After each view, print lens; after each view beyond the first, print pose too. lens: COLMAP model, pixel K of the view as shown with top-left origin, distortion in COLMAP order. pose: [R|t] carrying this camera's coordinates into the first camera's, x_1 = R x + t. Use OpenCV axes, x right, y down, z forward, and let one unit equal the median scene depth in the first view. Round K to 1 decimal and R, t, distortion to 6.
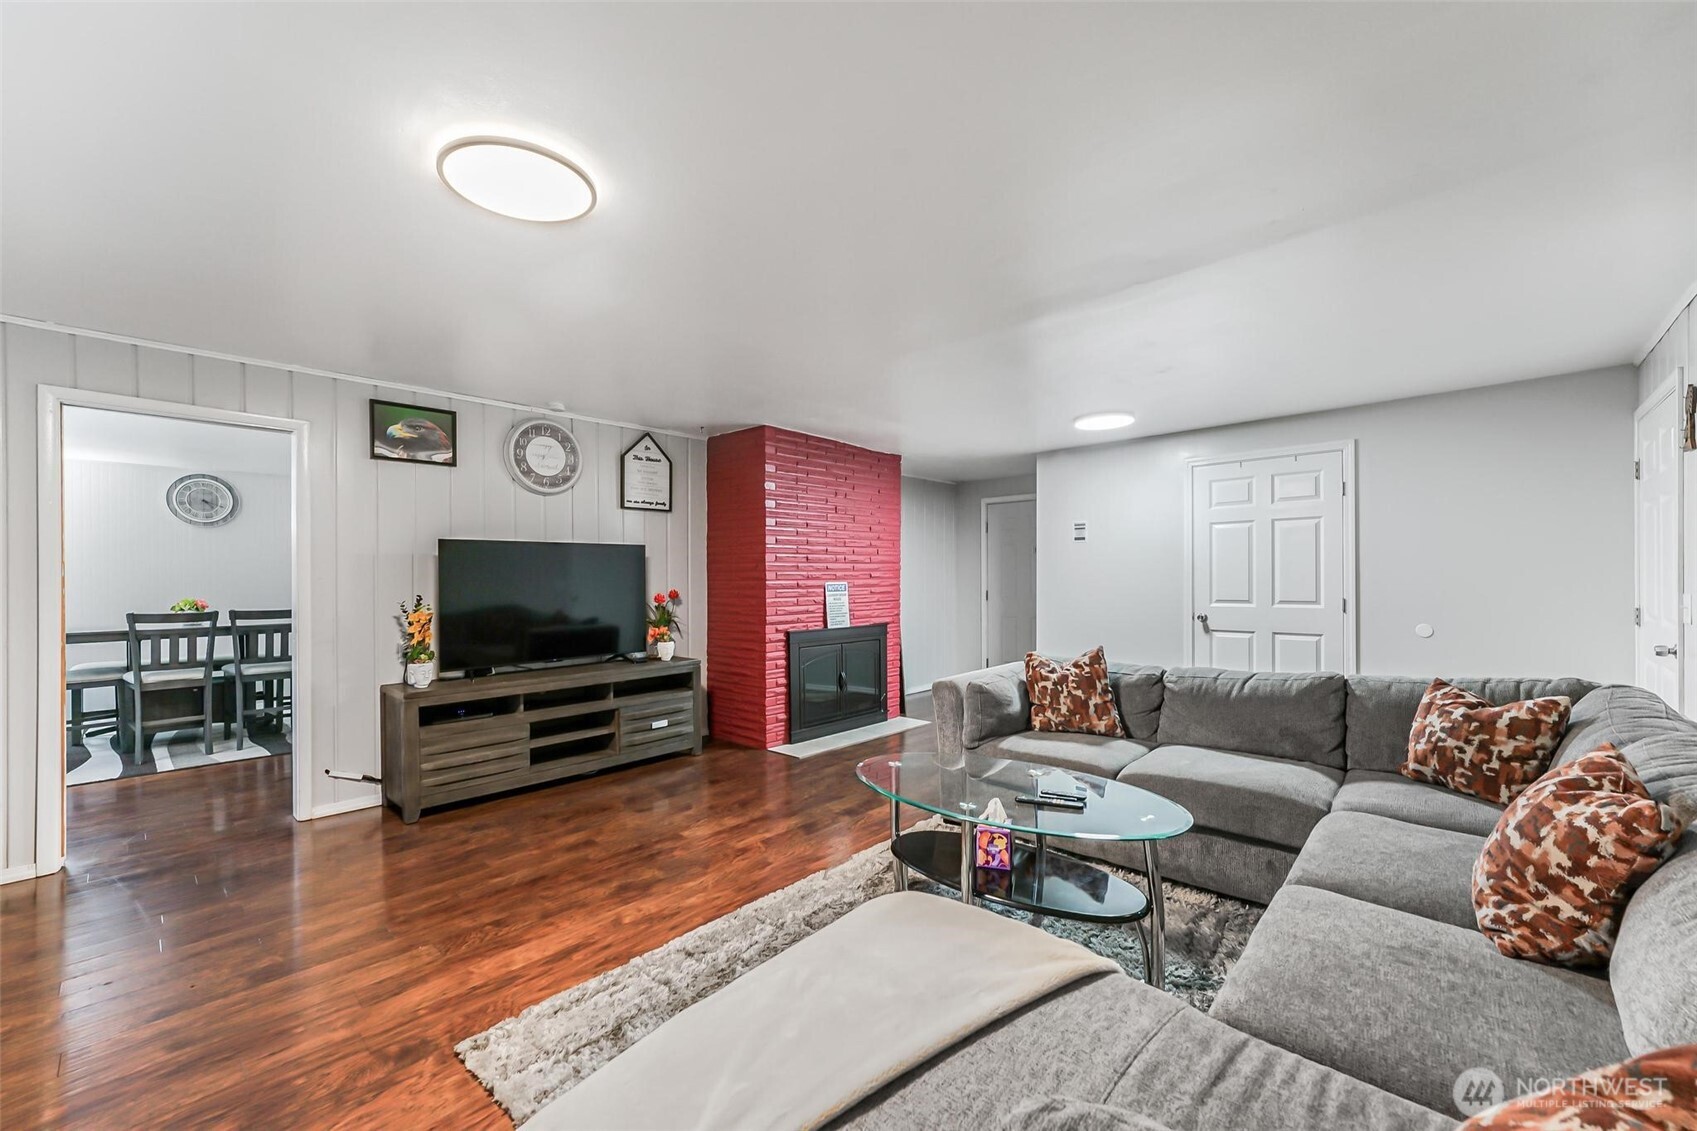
lens RADIAL K [[684.4, 0, 844.7], [0, 684.4, 580.9], [0, 0, 1]] dist [-0.001446, 0.003309]
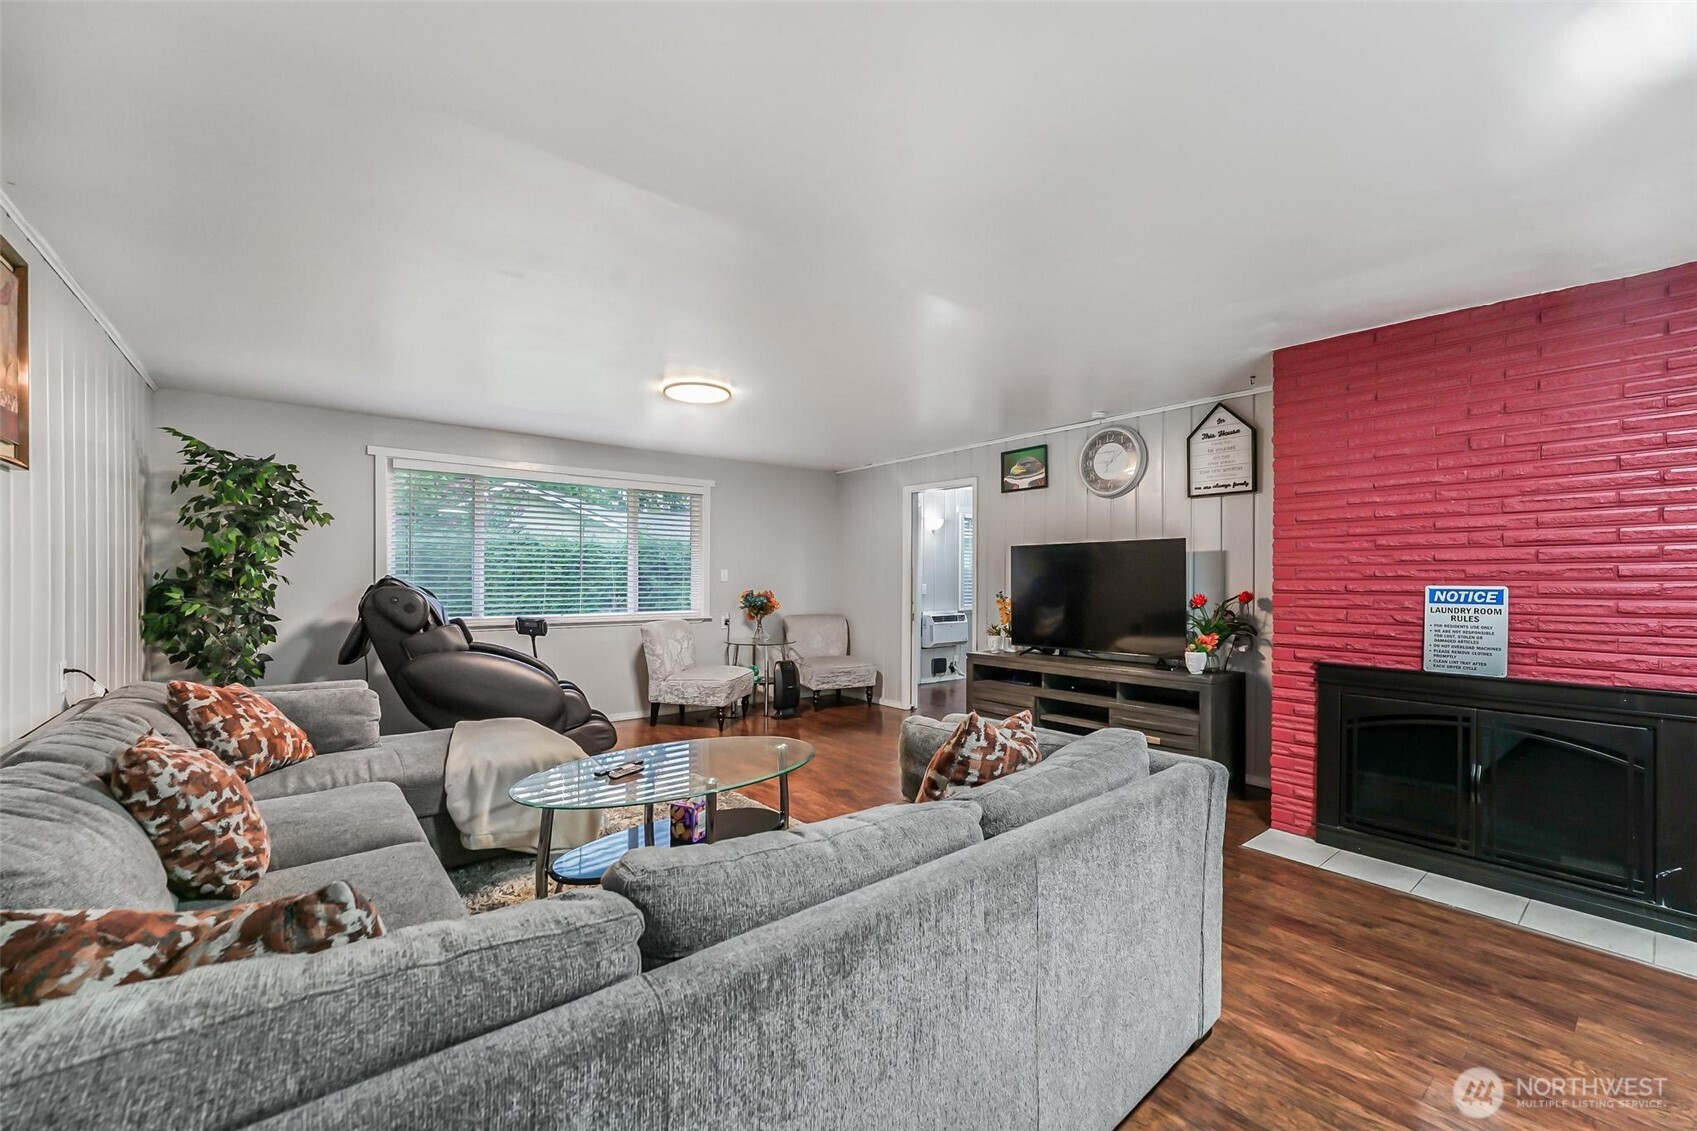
lens RADIAL K [[694.0, 0, 841.7], [0, 694.0, 574.4], [0, 0, 1]] dist [-0.010310, 0.000368]
pose [[-0.152238, 0.001517, -0.988343, 0.635915], [-0.004567, 0.999987, 0.002238, -0.006264], [0.988333, 0.004855, -0.152230, 0.690881]]
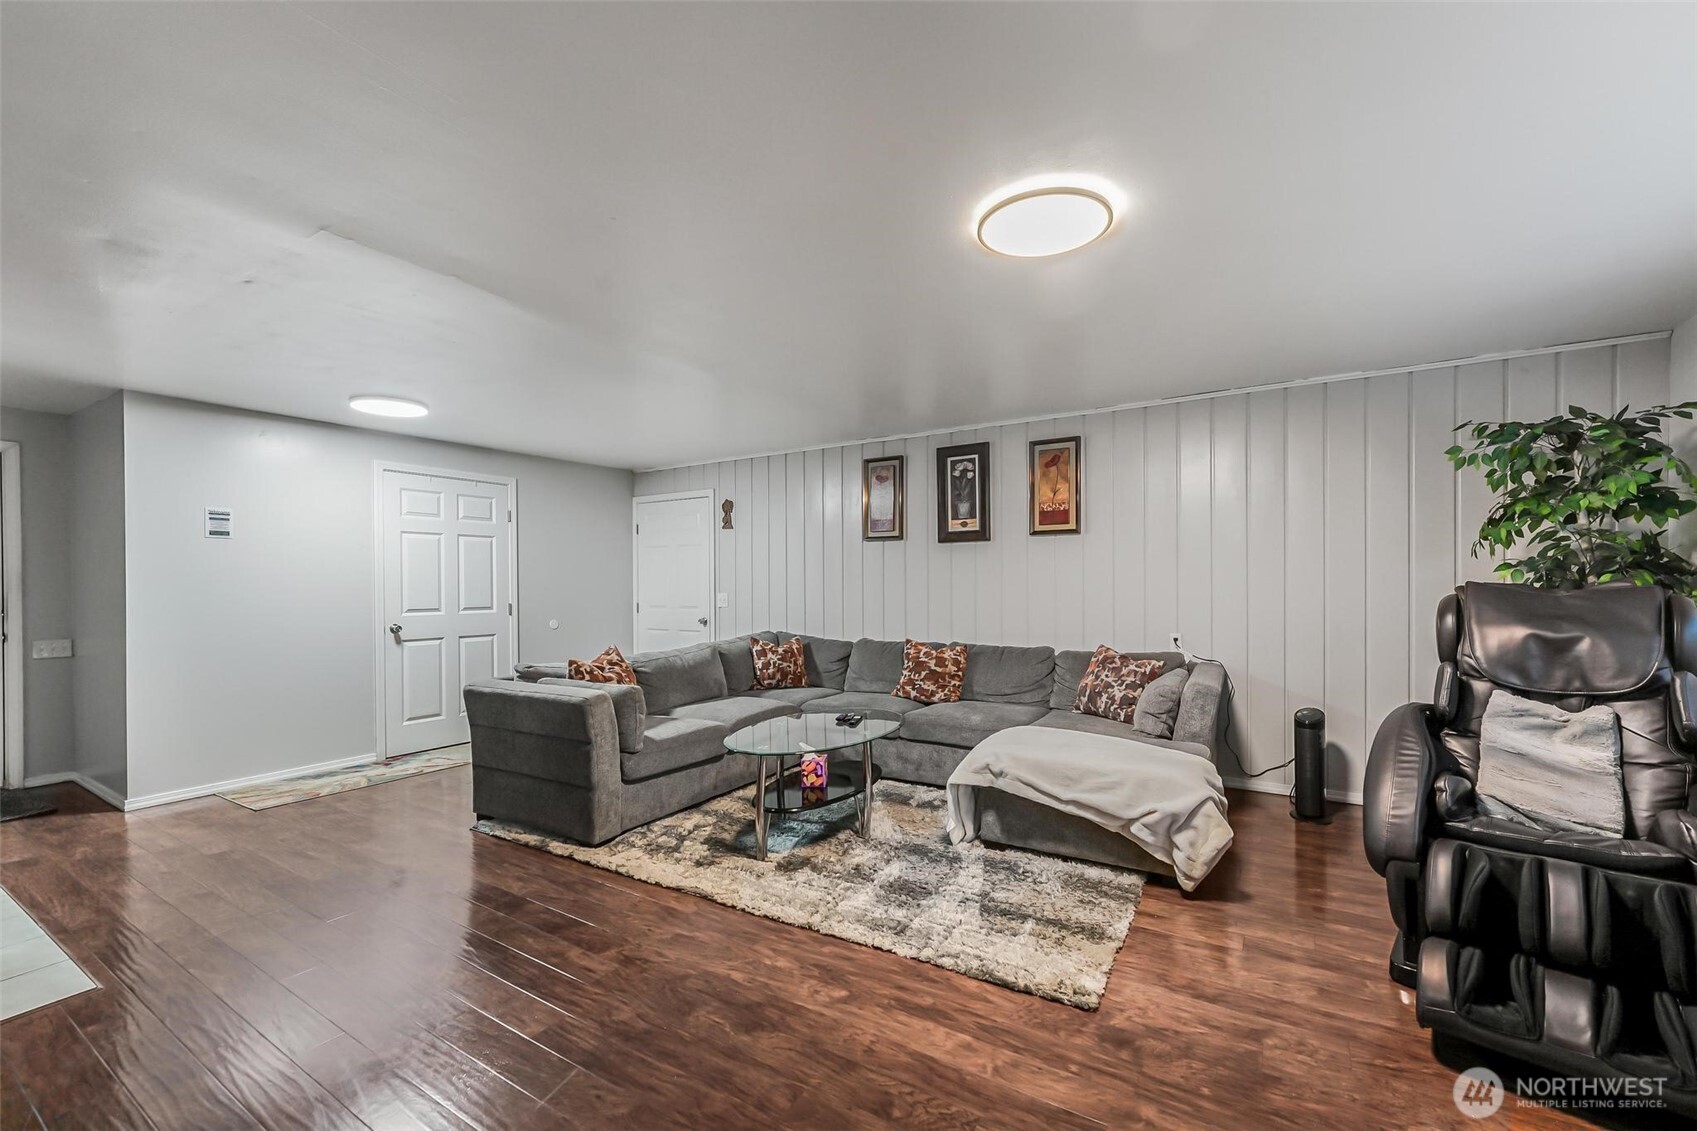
lens RADIAL K [[684.4, 0, 844.7], [0, 684.4, 580.9], [0, 0, 1]] dist [-0.001446, 0.003309]
pose [[-0.182502, 0.013603, 0.983111, -0.575058], [0.010574, 0.999874, -0.011872, 0.004544], [-0.983149, 0.008229, -0.182623, 0.578573]]
